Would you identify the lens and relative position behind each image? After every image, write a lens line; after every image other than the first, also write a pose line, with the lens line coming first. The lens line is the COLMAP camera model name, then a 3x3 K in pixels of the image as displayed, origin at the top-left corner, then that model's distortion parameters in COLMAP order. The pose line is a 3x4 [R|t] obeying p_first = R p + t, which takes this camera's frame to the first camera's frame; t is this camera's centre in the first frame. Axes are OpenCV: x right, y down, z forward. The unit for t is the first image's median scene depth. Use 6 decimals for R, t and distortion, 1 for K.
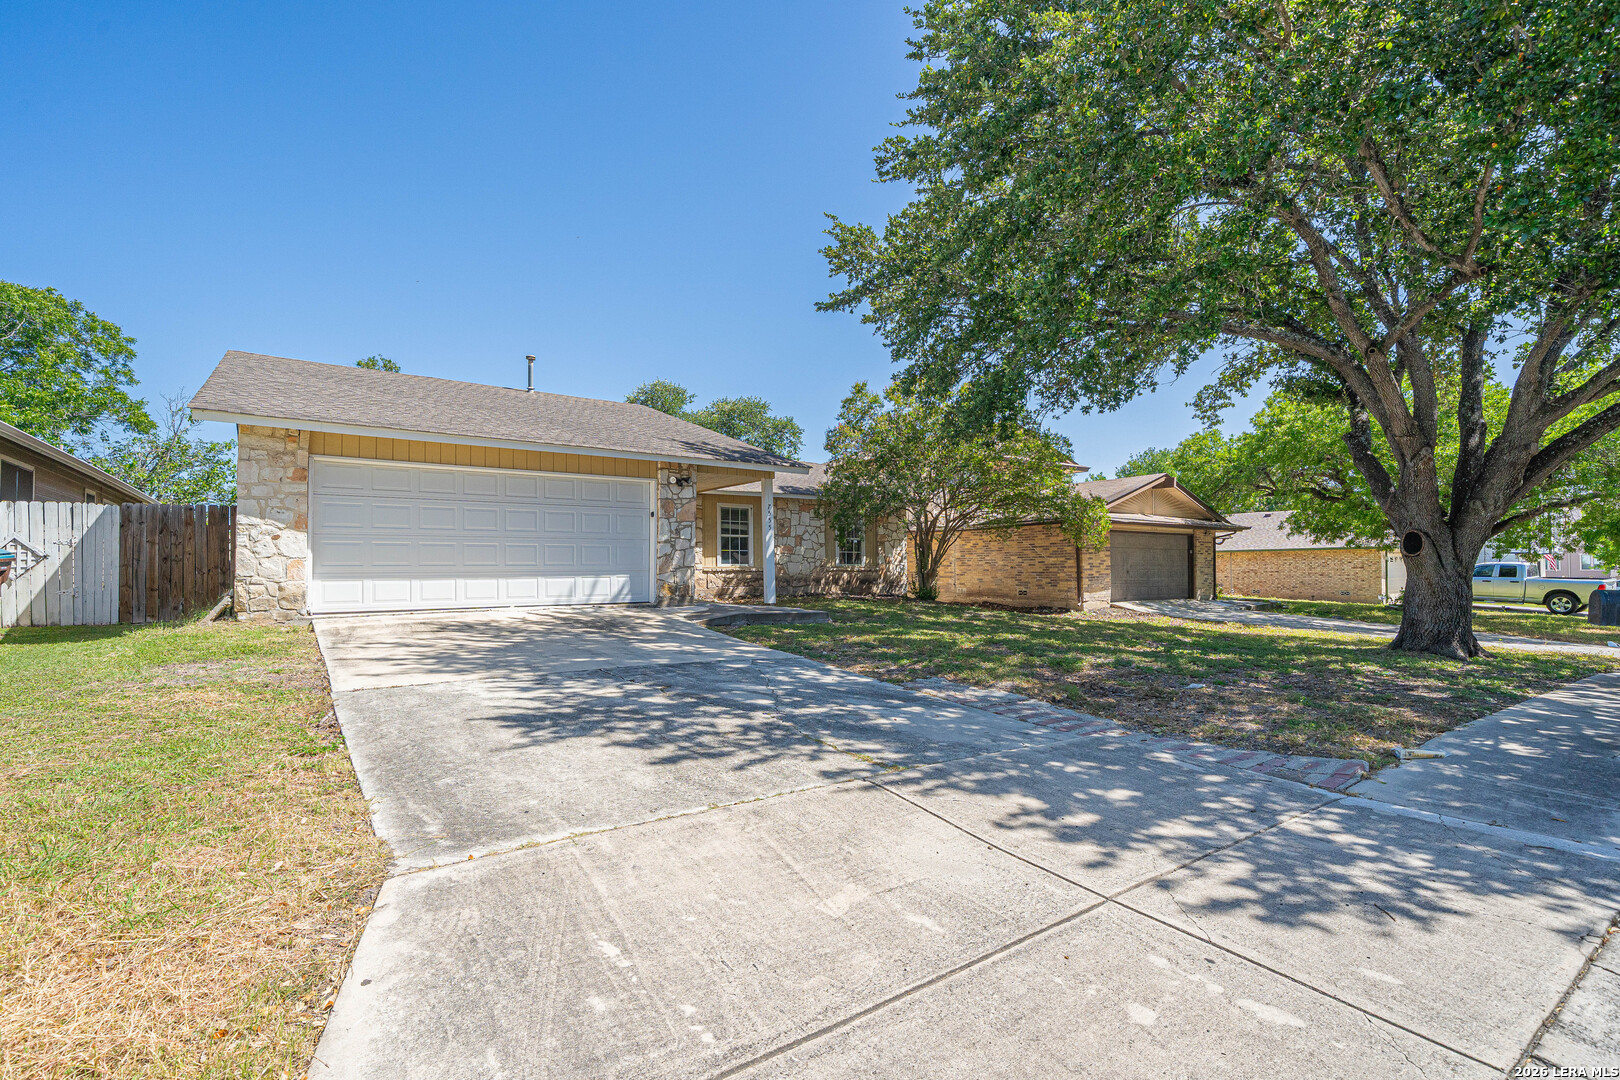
lens RADIAL K [[704.3, 0, 788.8], [0, 704.3, 546.7], [0, 0, 1]] dist [0.000418, 0.000019]
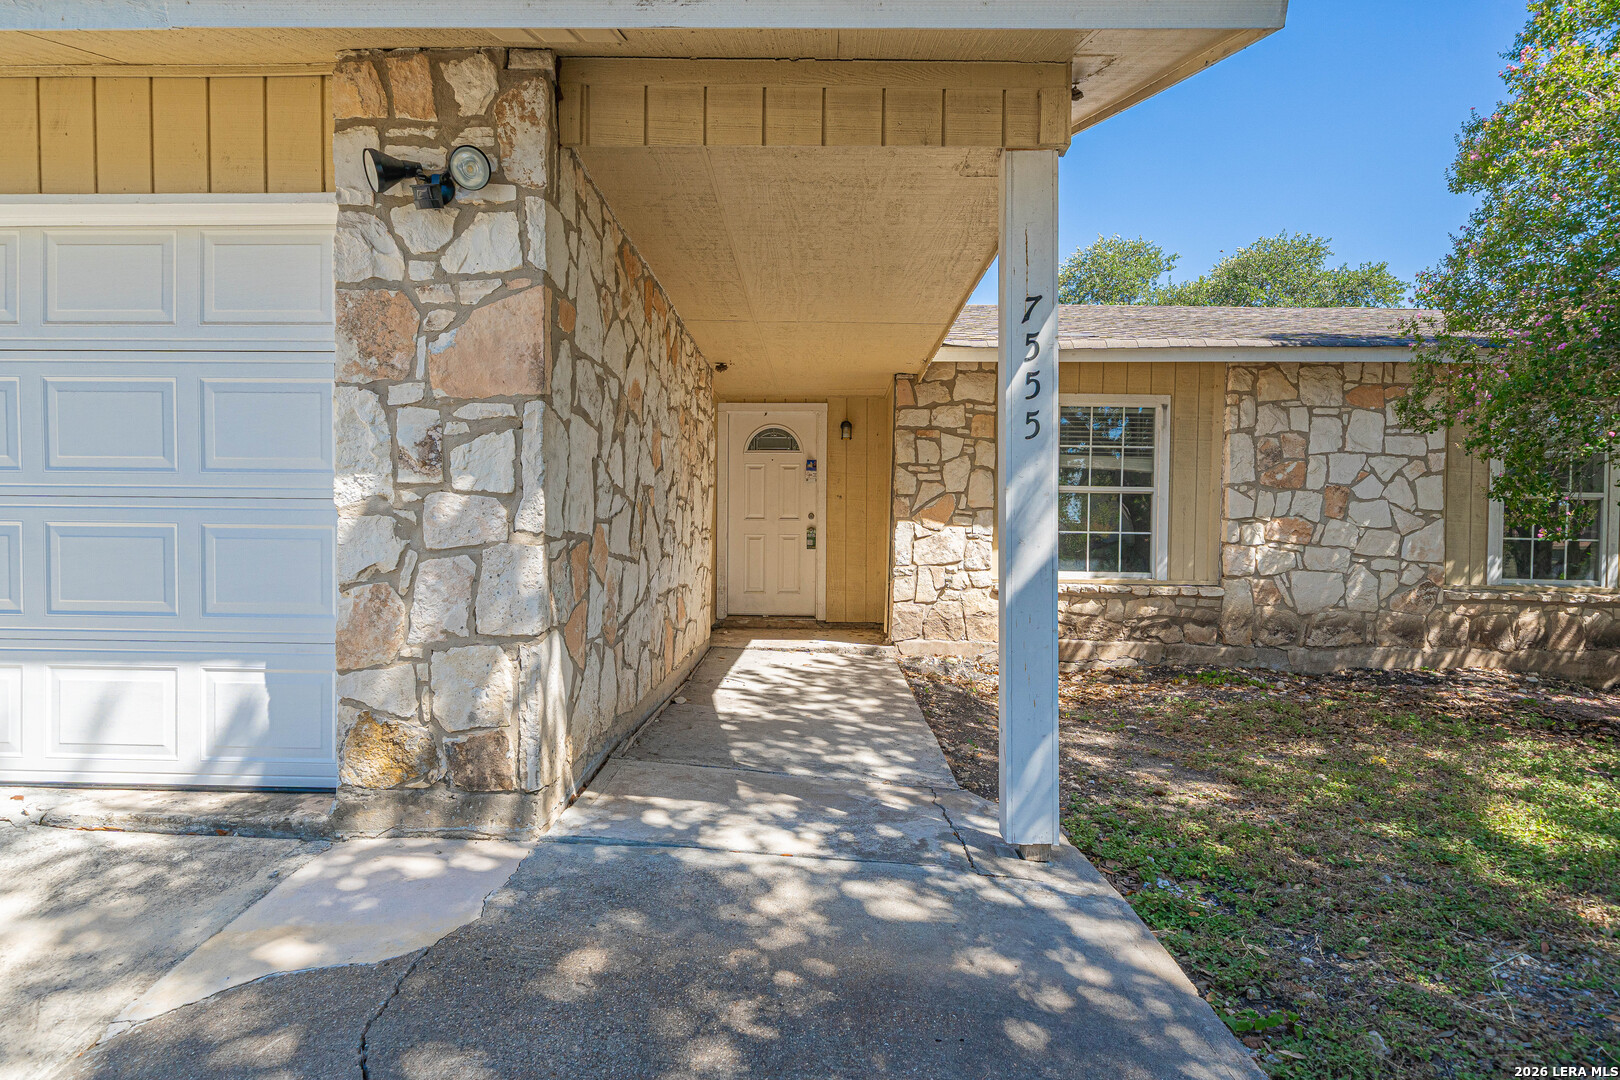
lens RADIAL K [[814.1, 0, 805.2], [0, 814.1, 547.2], [0, 0, 1]] dist [-0.000258, -0.000792]
pose [[0.811018, 0.023683, -0.584541, 0.037055], [0.000176, 0.999170, 0.040727, -0.003746], [0.585021, -0.033133, 0.810341, 0.613547]]
